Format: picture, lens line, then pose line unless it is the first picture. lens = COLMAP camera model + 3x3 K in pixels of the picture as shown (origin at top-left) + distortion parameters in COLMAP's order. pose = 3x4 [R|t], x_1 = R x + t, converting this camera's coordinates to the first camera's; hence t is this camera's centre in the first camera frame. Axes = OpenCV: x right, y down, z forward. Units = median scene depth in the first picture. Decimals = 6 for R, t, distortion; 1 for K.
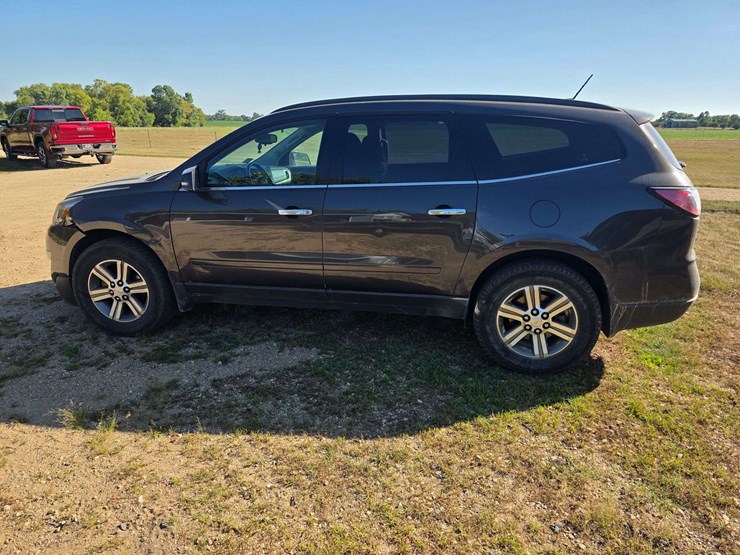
lens RADIAL K [[496.7, 0, 379.1], [0, 496.7, 274.7], [0, 0, 1]] dist [0.065771, -0.065715]
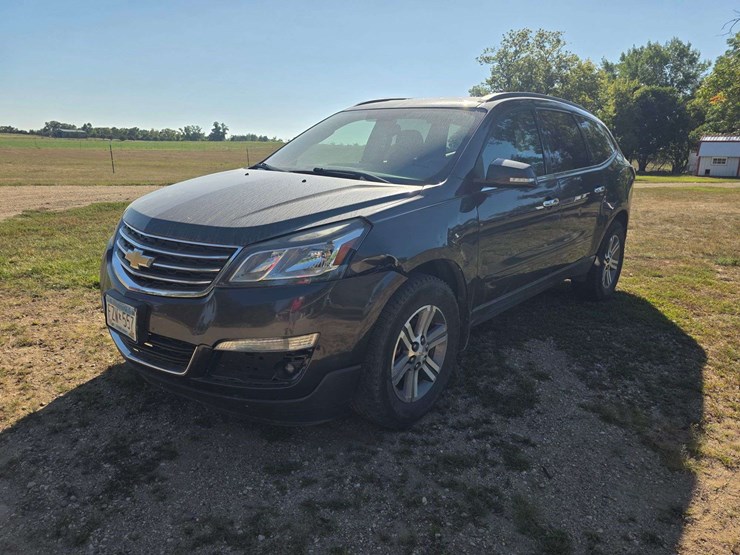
lens RADIAL K [[492.8, 0, 368.7], [0, 492.8, 272.2], [0, 0, 1]] dist [0.053565, -0.054978]
pose [[0.511375, -0.205637, 0.834391, -1.150617], [0.215612, 0.970592, 0.107061, -0.165789], [-0.831869, 0.125156, 0.540675, 0.744571]]
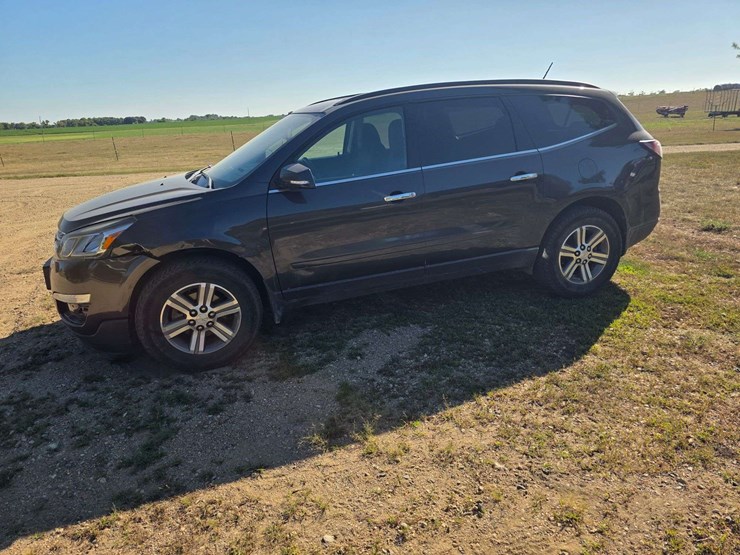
lens RADIAL K [[496.7, 0, 379.1], [0, 496.7, 274.7], [0, 0, 1]] dist [0.065771, -0.065715]
pose [[0.861464, -0.206459, 0.463956, -0.685874], [0.195008, 0.978070, 0.073151, -0.048033], [-0.468884, 0.027459, 0.882833, 0.104773]]
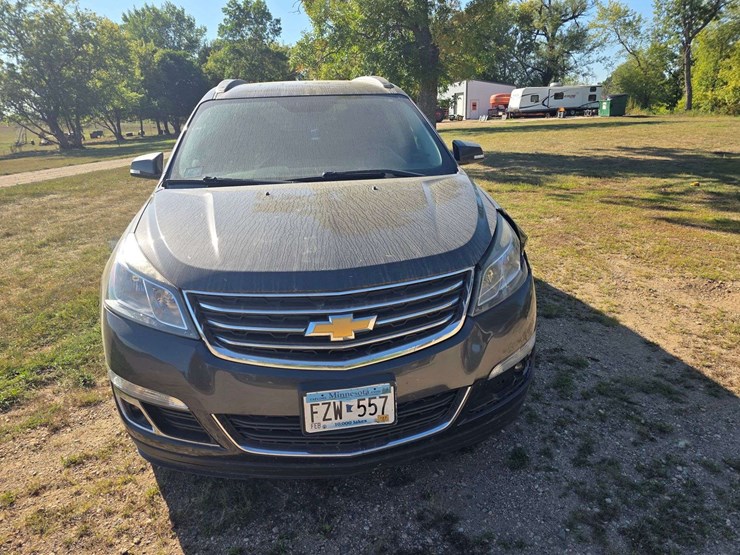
lens RADIAL K [[492.8, 0, 368.7], [0, 492.8, 272.2], [0, 0, 1]] dist [0.053565, -0.054978]
pose [[-0.320711, -0.294334, 0.900284, -1.189127], [0.302642, 0.868823, 0.391859, -0.406830], [-0.897526, 0.398137, -0.189563, 1.388526]]
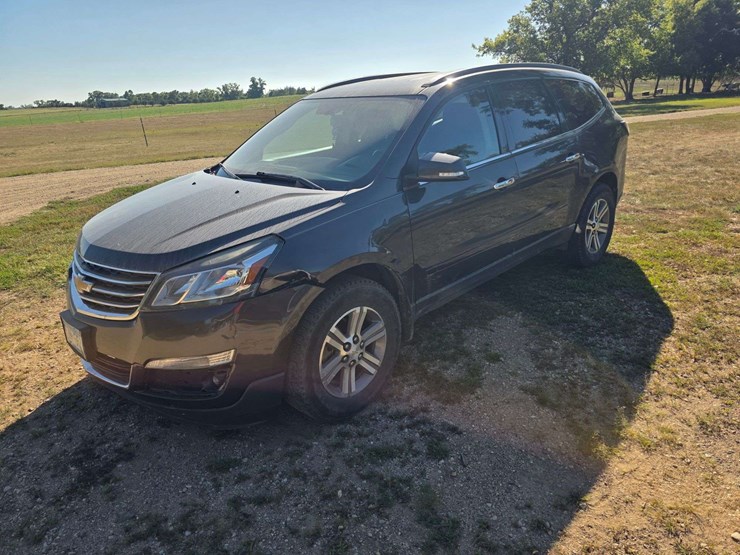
lens RADIAL K [[496.7, 0, 379.1], [0, 496.7, 274.7], [0, 0, 1]] dist [0.065771, -0.065715]
pose [[0.556704, -0.321555, 0.765952, -1.068524], [0.289512, 0.939338, 0.183923, -0.199084], [-0.778629, 0.119362, 0.616027, 0.573293]]
